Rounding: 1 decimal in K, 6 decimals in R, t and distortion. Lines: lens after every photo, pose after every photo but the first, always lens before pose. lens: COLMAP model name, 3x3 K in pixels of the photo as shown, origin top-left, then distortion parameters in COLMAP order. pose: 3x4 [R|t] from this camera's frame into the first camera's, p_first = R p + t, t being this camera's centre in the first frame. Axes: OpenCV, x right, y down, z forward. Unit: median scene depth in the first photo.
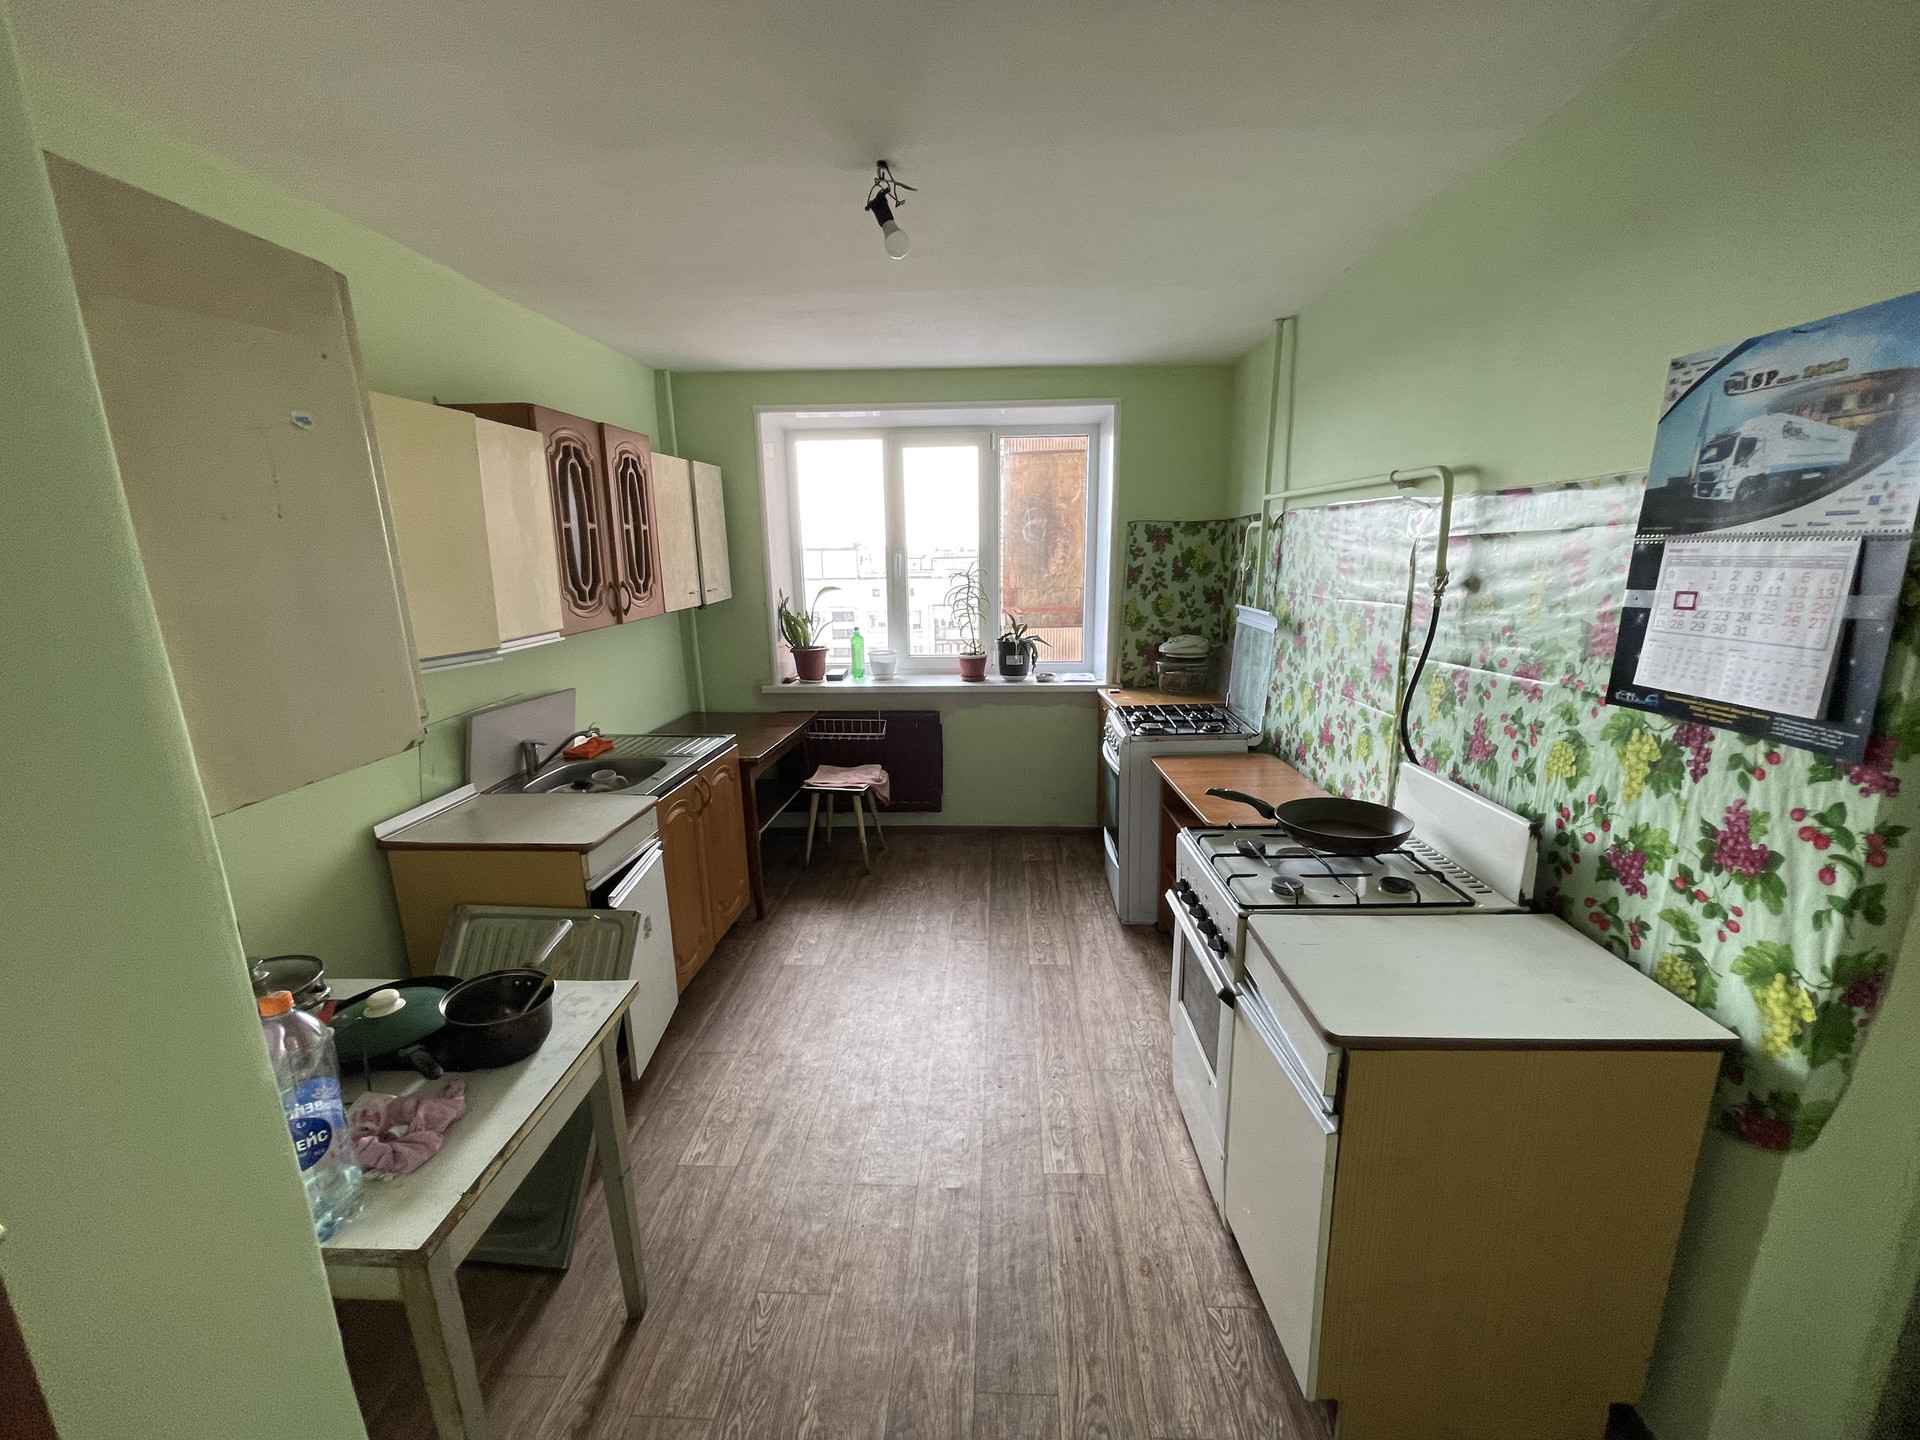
lens RADIAL K [[775.4, 0, 961.8], [0, 775.4, 725.2], [0, 0, 1]] dist [-0.005134, -0.000132]
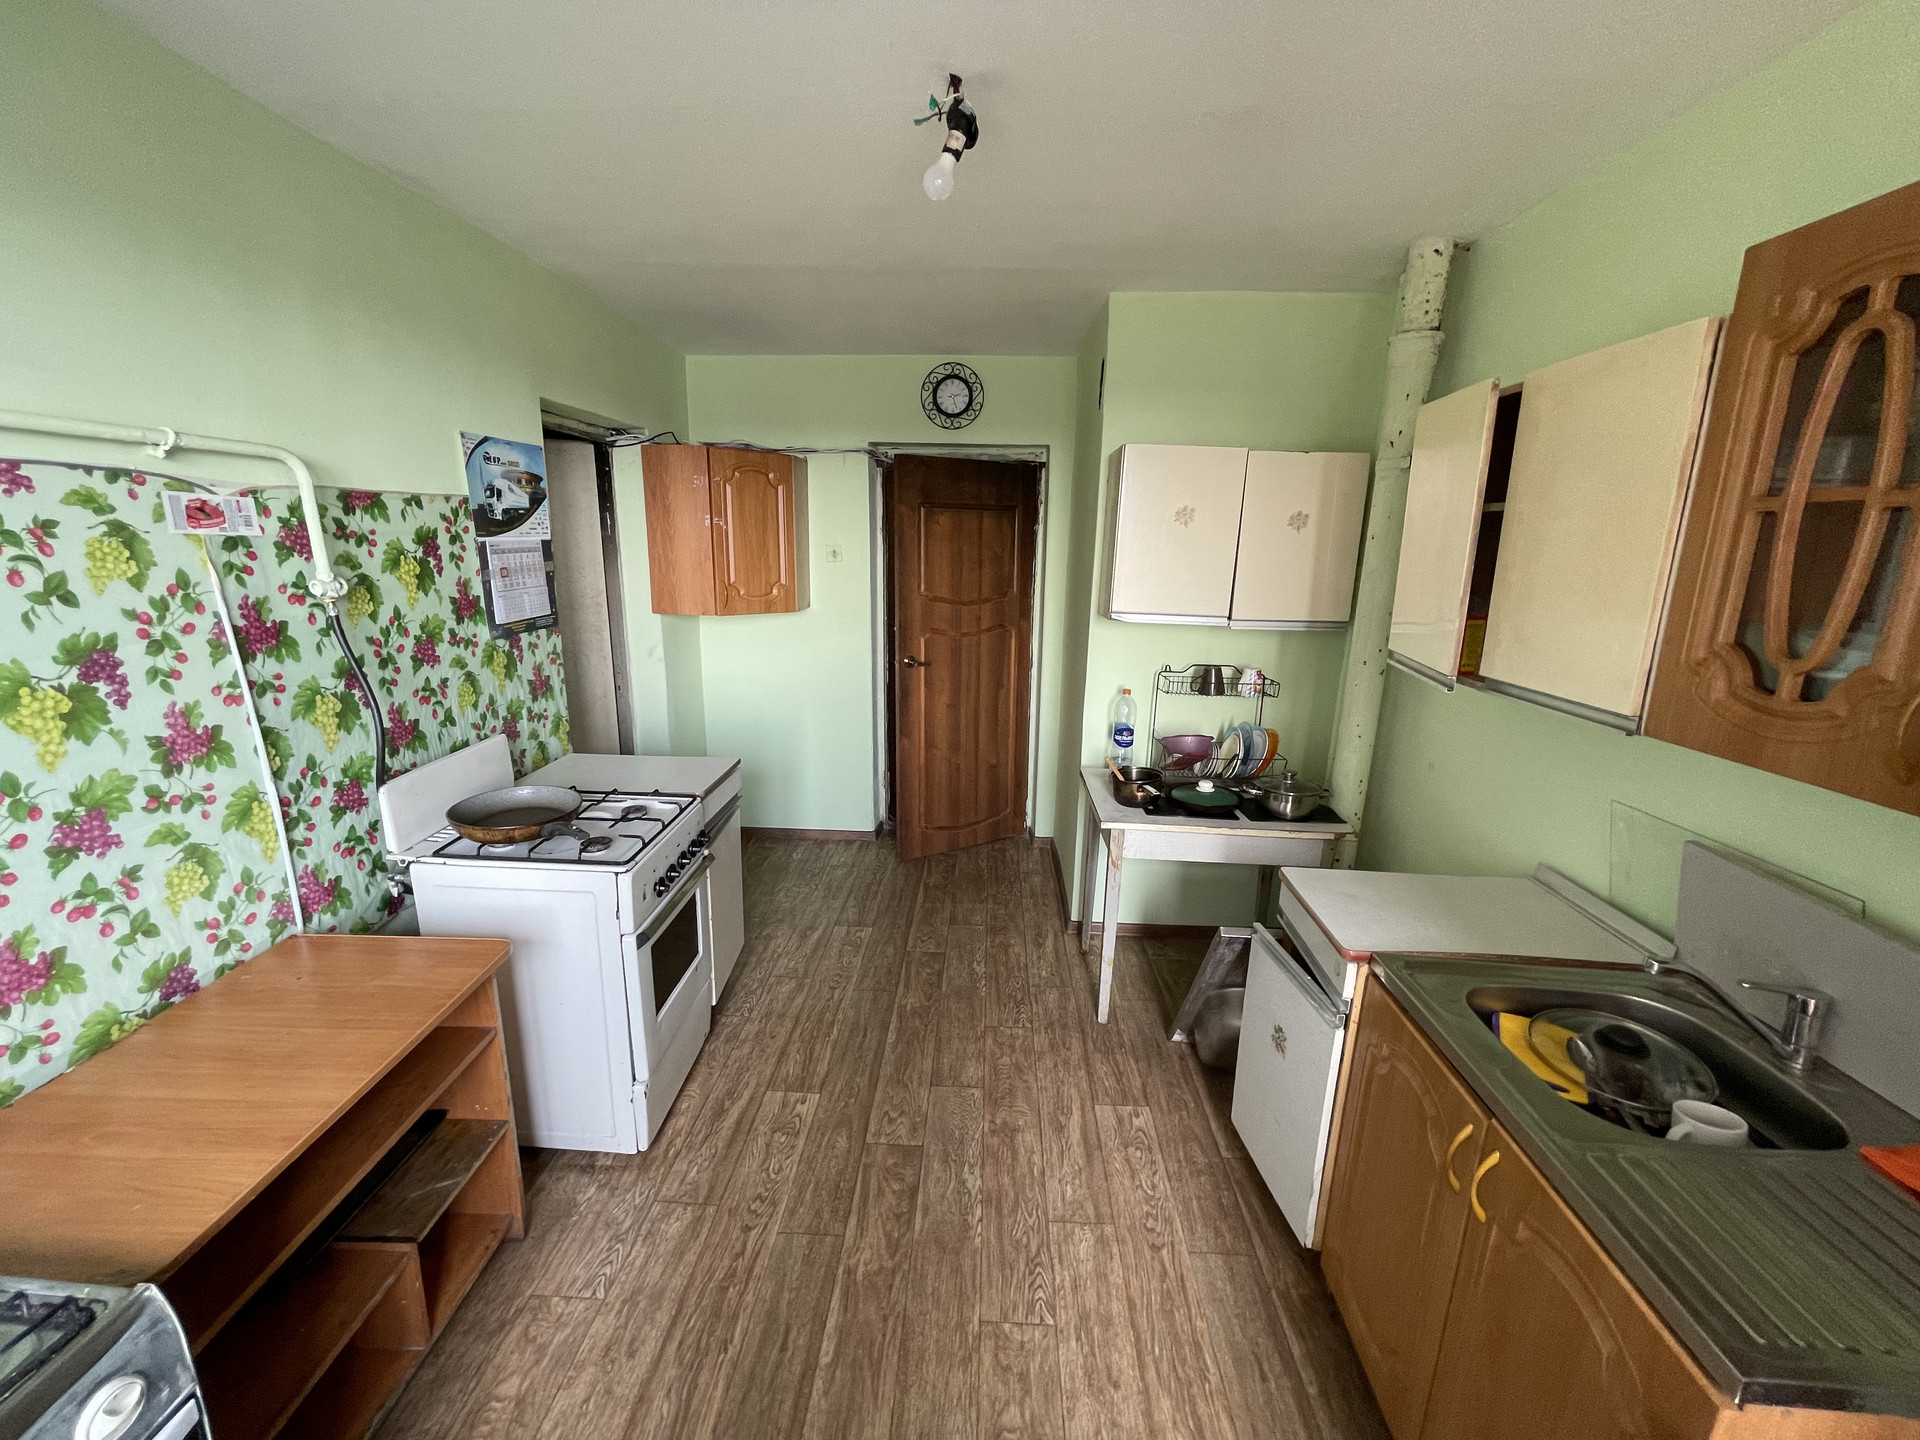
lens RADIAL K [[775.4, 0, 956.7], [0, 775.4, 714.3], [0, 0, 1]] dist [-0.005134, -0.000132]
pose [[-0.999984, -0.001948, 0.005334, -0.158205], [0.000589, 0.898710, 0.438542, -0.675395], [-0.005648, 0.438538, -0.898695, 2.837123]]
